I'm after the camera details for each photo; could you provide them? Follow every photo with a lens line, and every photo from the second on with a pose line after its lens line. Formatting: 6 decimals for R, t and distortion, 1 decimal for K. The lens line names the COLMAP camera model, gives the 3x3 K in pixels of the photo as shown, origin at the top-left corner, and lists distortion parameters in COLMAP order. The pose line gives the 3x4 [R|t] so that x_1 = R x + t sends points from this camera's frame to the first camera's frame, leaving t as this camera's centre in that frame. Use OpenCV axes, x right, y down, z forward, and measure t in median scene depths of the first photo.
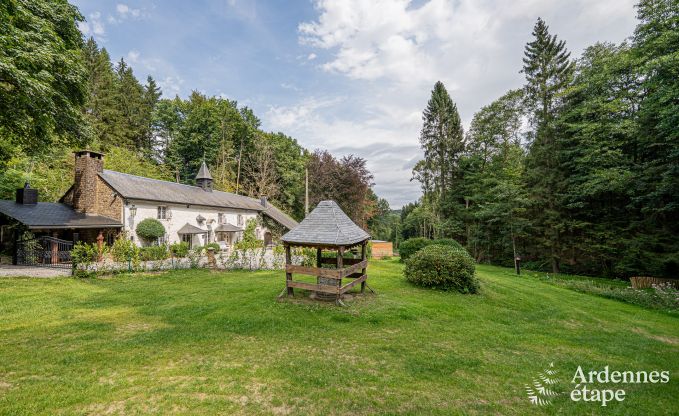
lens RADIAL K [[263.7, 0, 327.9], [0, 263.7, 216.4], [0, 0, 1]] dist [-0.002616, -0.000566]
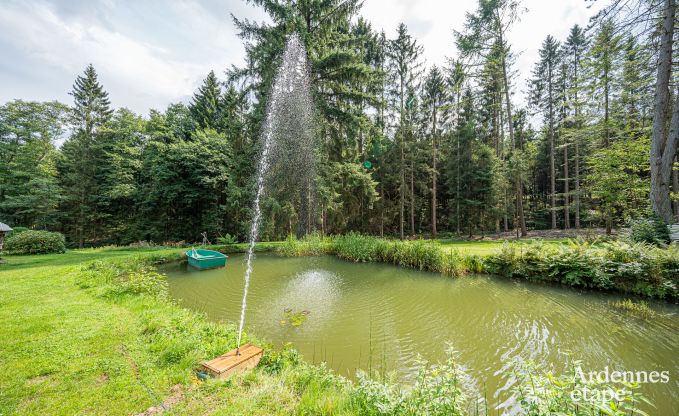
lens RADIAL K [[237.2, 0, 341.9], [0, 237.2, 201.5], [0, 0, 1]] dist [0.000839, -0.000132]
pose [[-0.018617, 0.077207, 0.996841, -0.477151], [-0.047545, 0.995818, -0.078016, -0.011156], [-0.998696, -0.048848, -0.014868, -0.384460]]
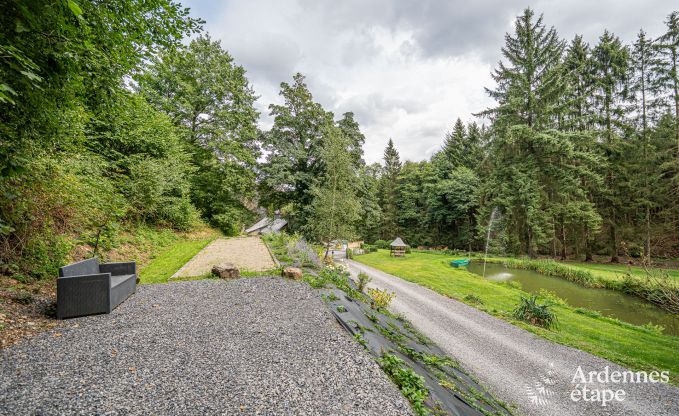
lens RADIAL K [[263.7, 0, 343.8], [0, 263.7, 205.4], [0, 0, 1]] dist [-0.002616, -0.000566]
pose [[0.779987, 0.043922, 0.624252, -1.120188], [-0.038646, 0.999011, -0.022002, -0.118271], [-0.624601, -0.006964, 0.780913, -0.666228]]
